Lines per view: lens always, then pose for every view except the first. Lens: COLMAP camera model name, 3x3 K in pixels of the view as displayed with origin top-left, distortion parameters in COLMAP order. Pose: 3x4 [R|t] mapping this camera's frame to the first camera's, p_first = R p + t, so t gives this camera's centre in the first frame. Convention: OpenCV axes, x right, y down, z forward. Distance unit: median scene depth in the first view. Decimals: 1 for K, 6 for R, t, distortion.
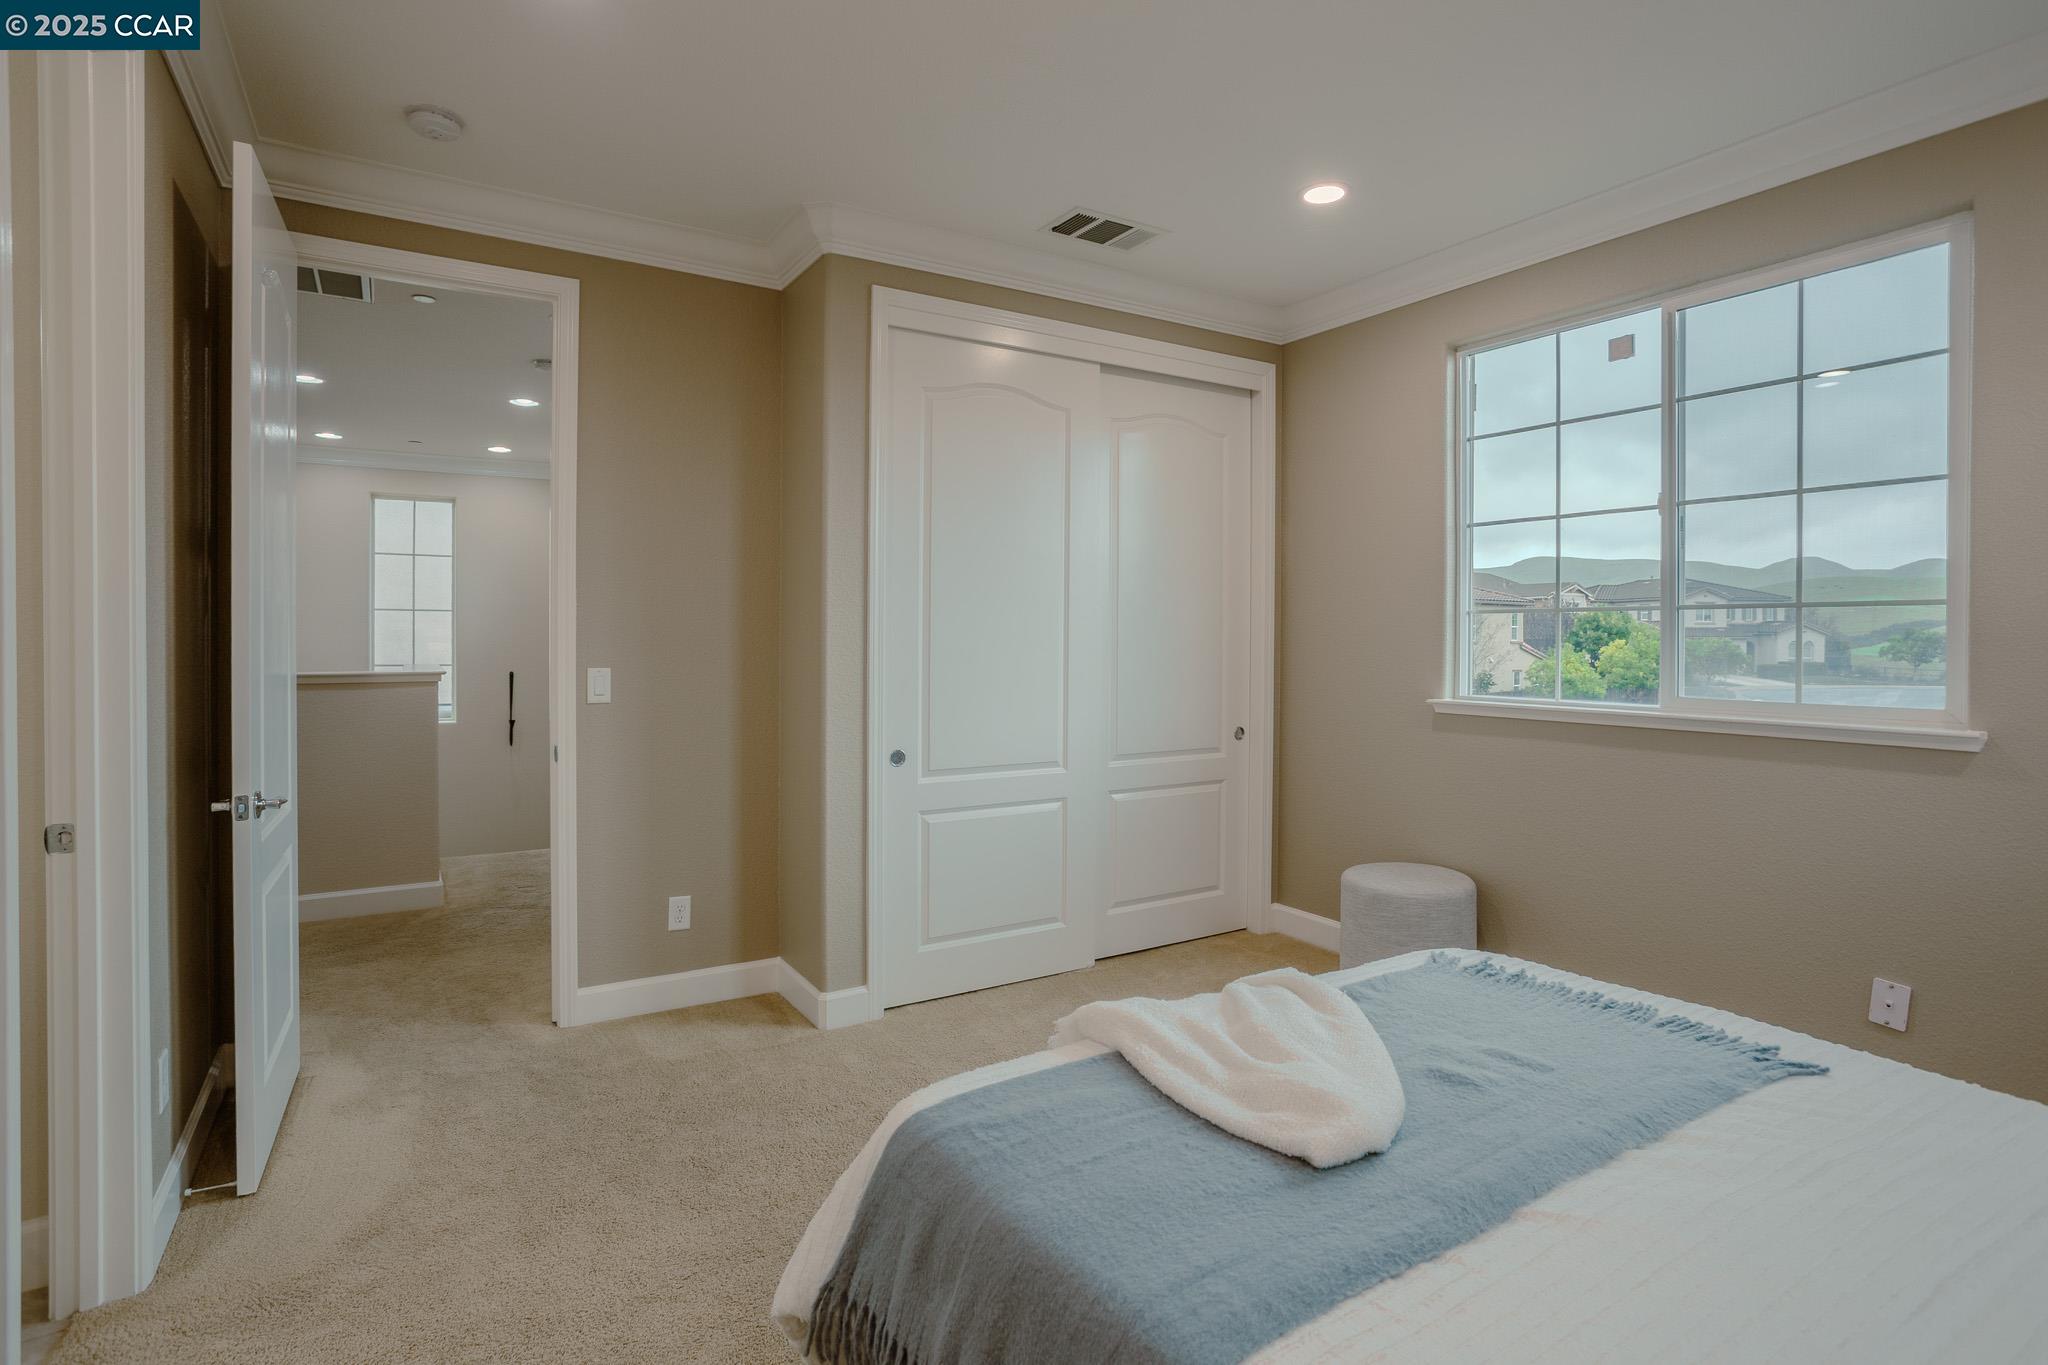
lens RADIAL K [[1006.4, 0, 1011.5], [0, 1006.4, 675.5], [0, 0, 1]] dist [-0.051566, 0.026575]
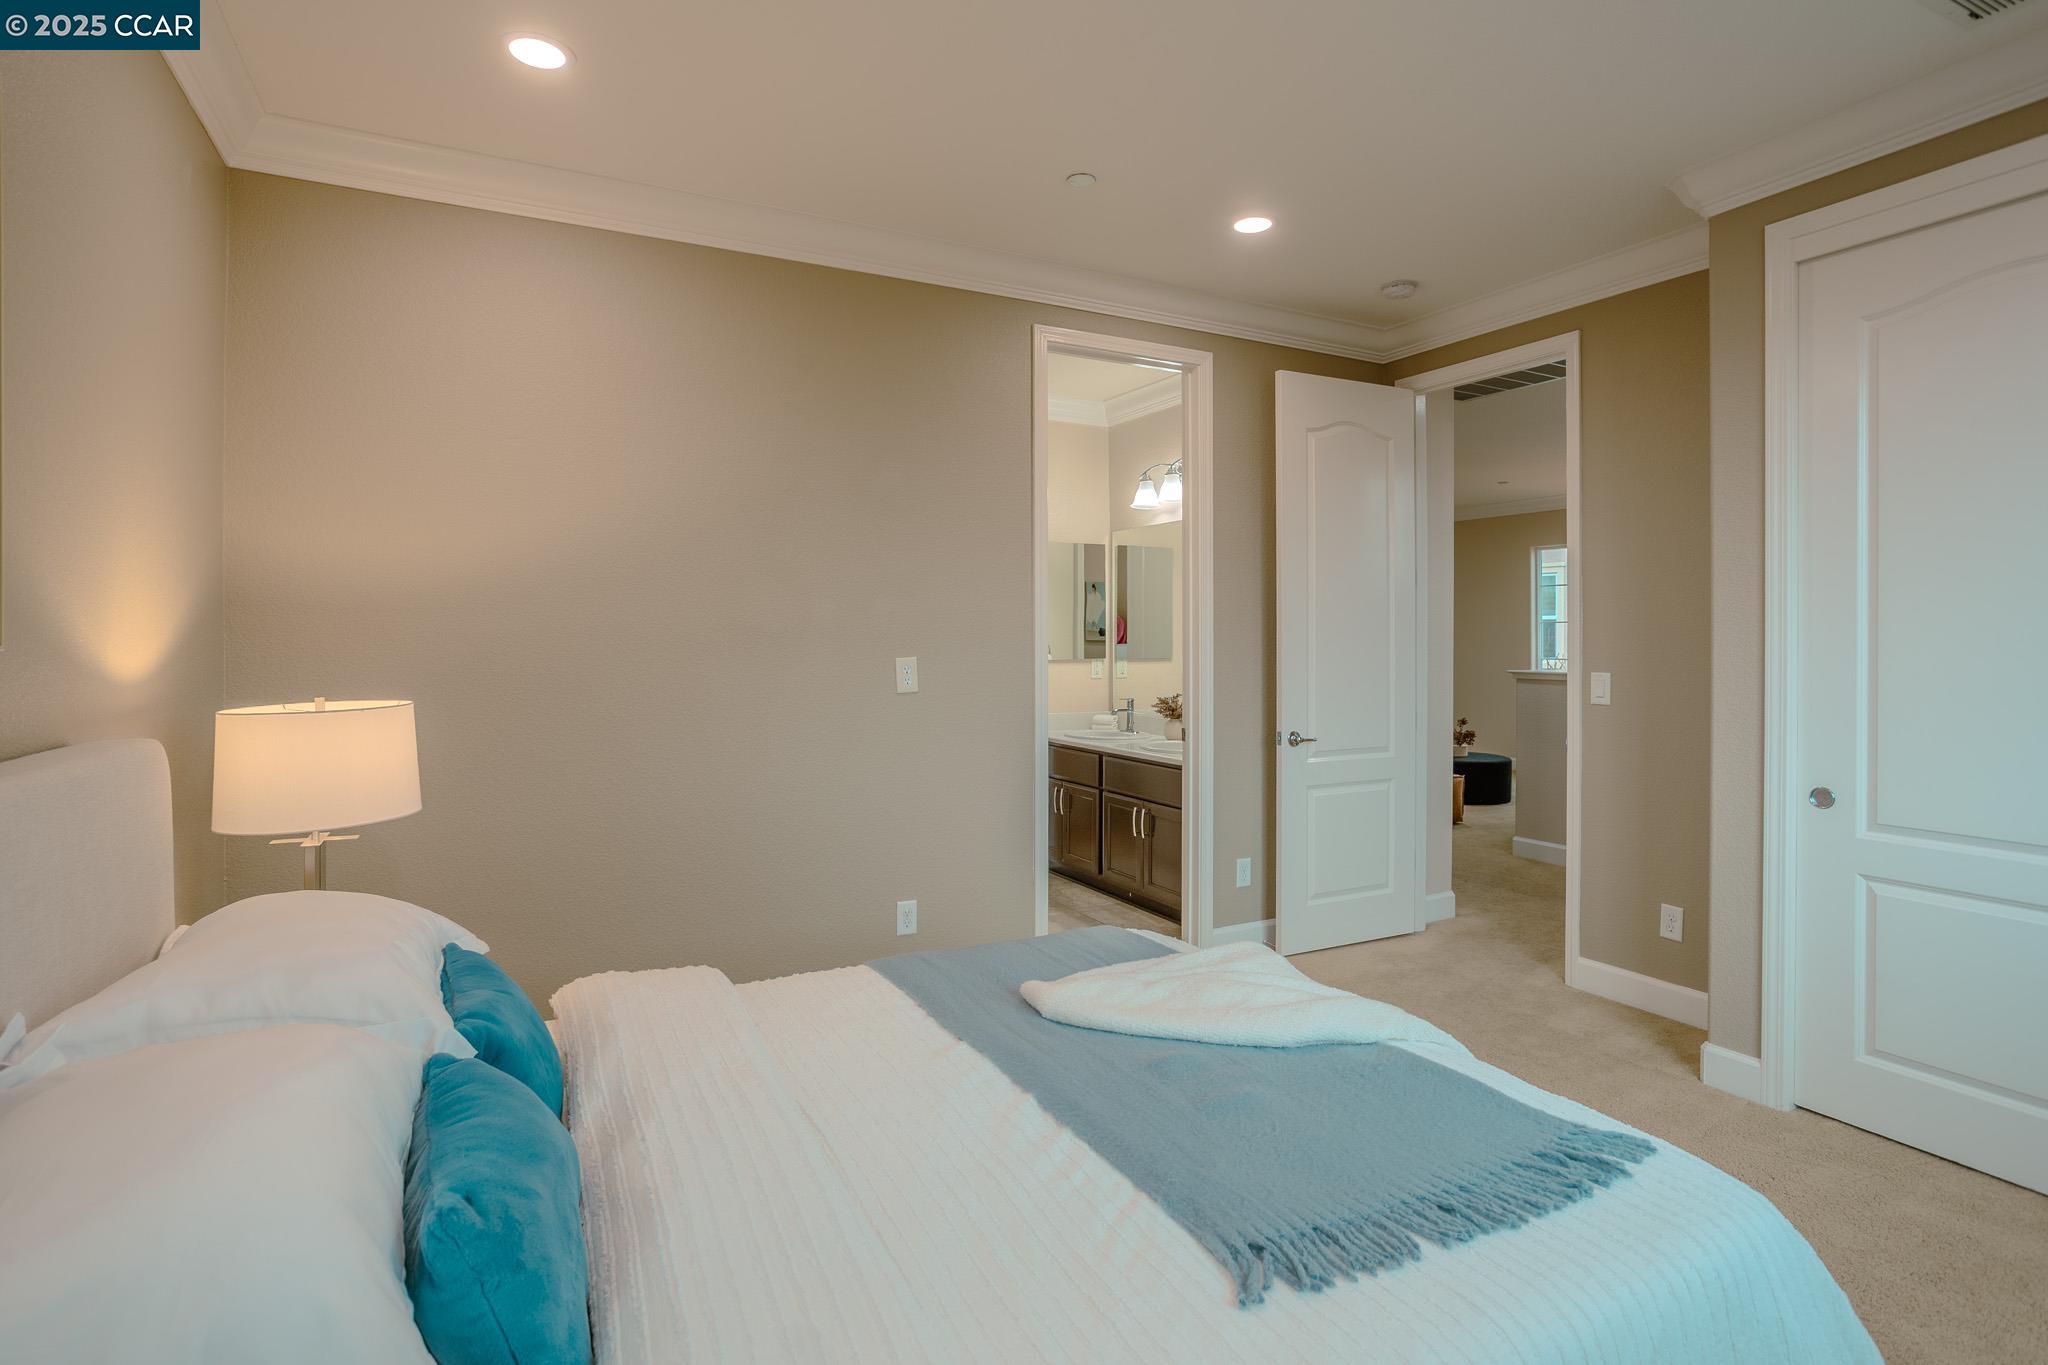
lens RADIAL K [[1006.4, 0, 1011.5], [0, 1006.4, 675.5], [0, 0, 1]] dist [-0.051566, 0.026575]
pose [[-0.069438, 0.030290, -0.997126, 0.718607], [-0.037231, 0.998764, 0.032932, -0.016305], [0.996891, 0.039411, -0.068224, 0.421628]]
